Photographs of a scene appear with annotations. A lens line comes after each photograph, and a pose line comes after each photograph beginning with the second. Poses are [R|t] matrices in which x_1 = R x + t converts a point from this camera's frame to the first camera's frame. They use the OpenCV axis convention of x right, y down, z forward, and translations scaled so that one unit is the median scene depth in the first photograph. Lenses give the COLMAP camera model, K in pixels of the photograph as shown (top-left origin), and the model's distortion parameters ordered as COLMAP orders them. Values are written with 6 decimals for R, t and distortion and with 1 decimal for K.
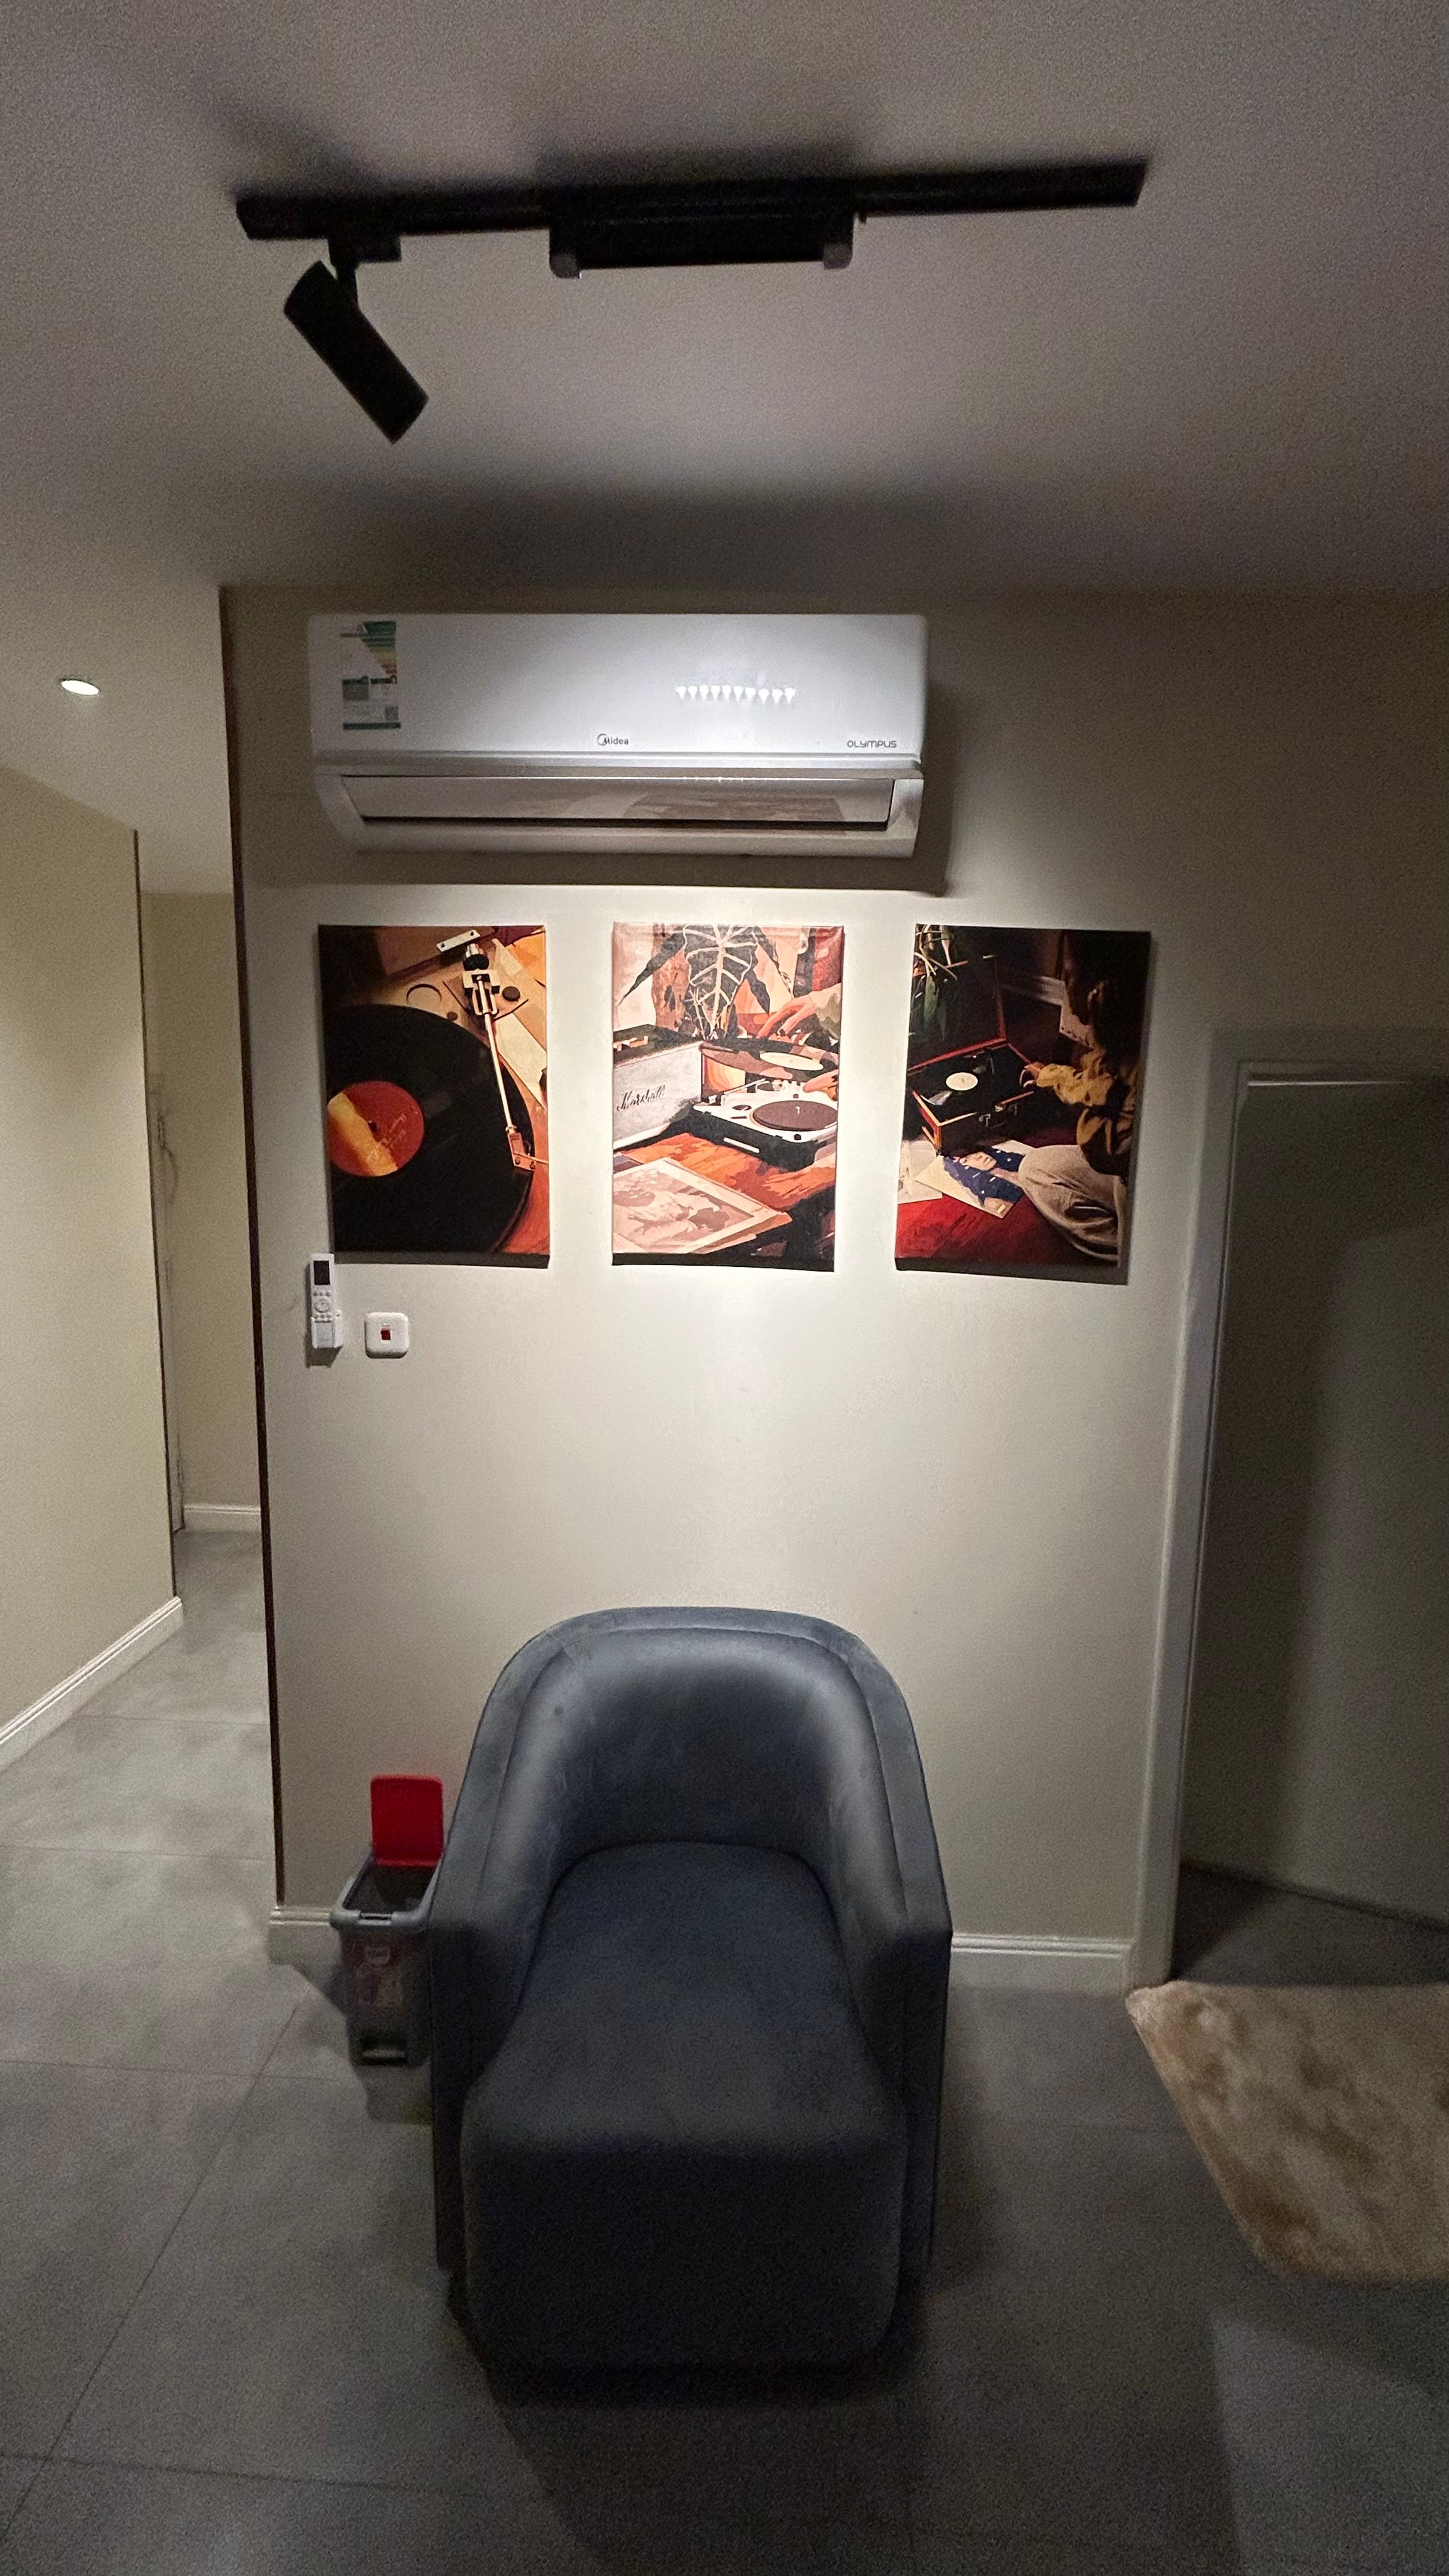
lens RADIAL K [[1045.6, 0, 719.4], [0, 1045.6, 1284.6], [0, 0, 1]] dist [-0.006248, 0.005693]
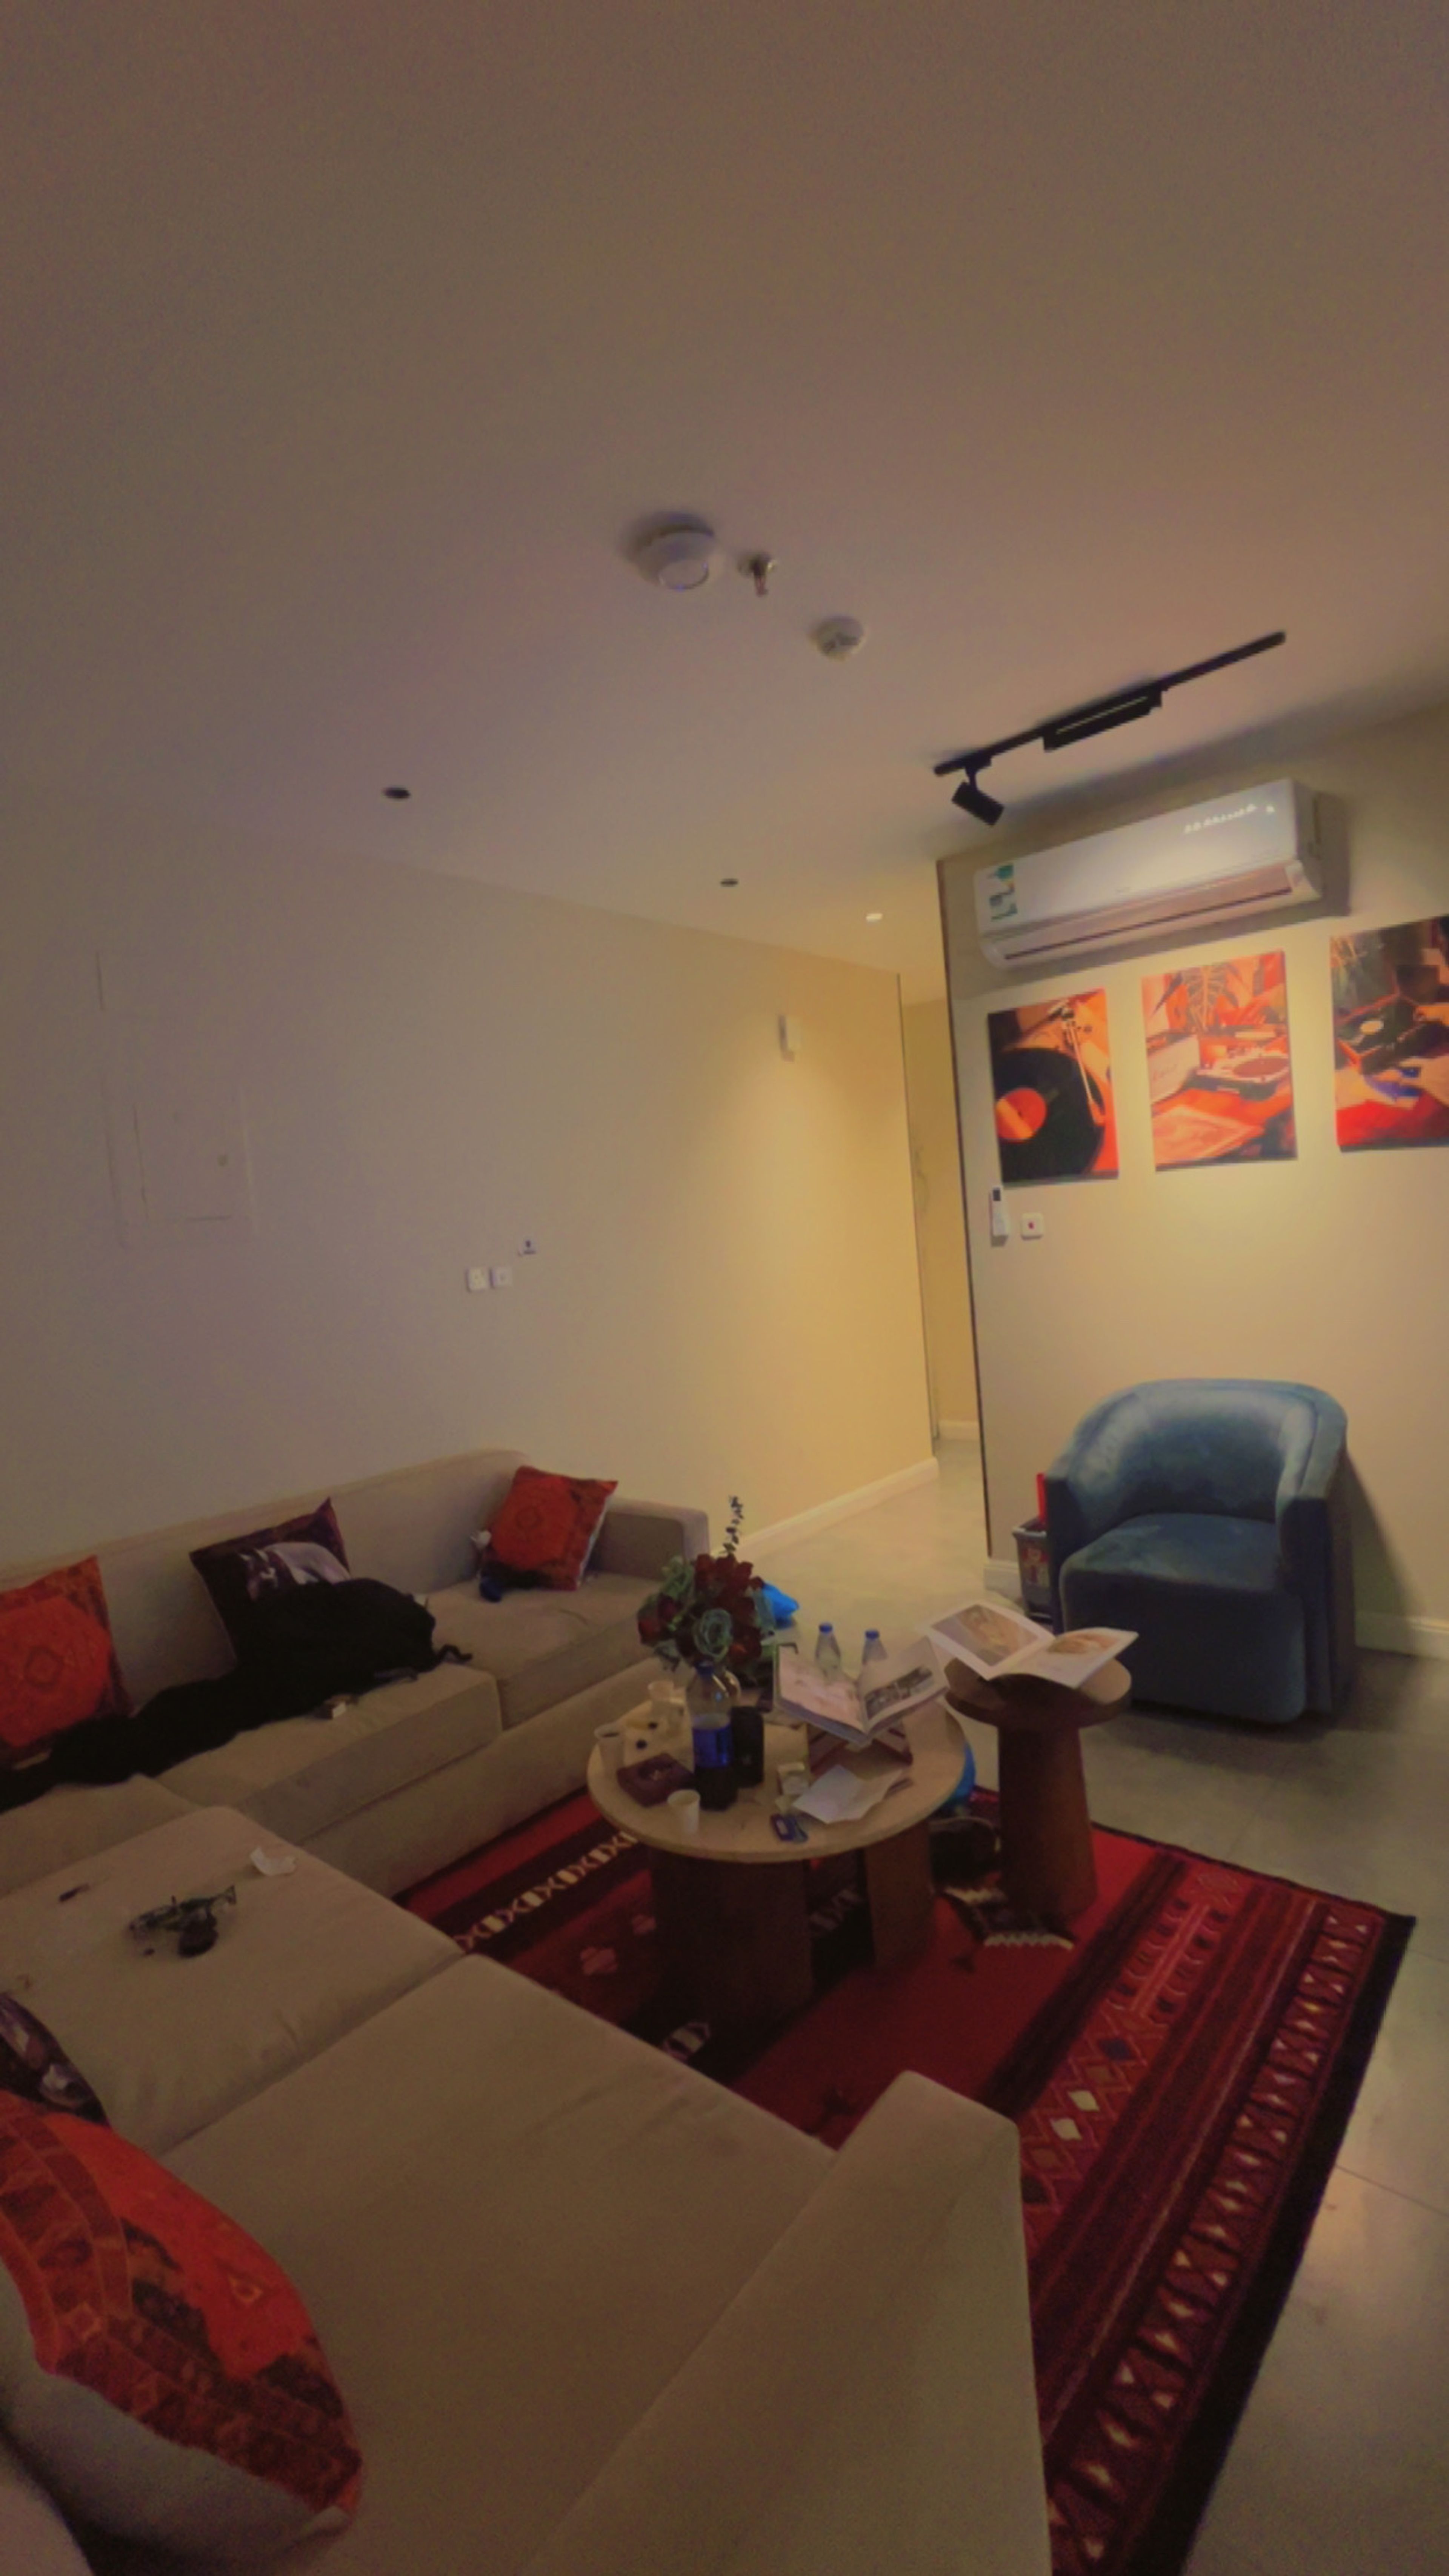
lens RADIAL K [[1045.6, 0, 719.4], [0, 1045.6, 1284.6], [0, 0, 1]] dist [-0.006248, 0.005693]
pose [[0.777664, -0.046878, -0.626930, 0.425520], [0.017999, 0.998468, -0.052332, 0.253682], [0.628422, 0.029413, 0.777316, -0.814572]]
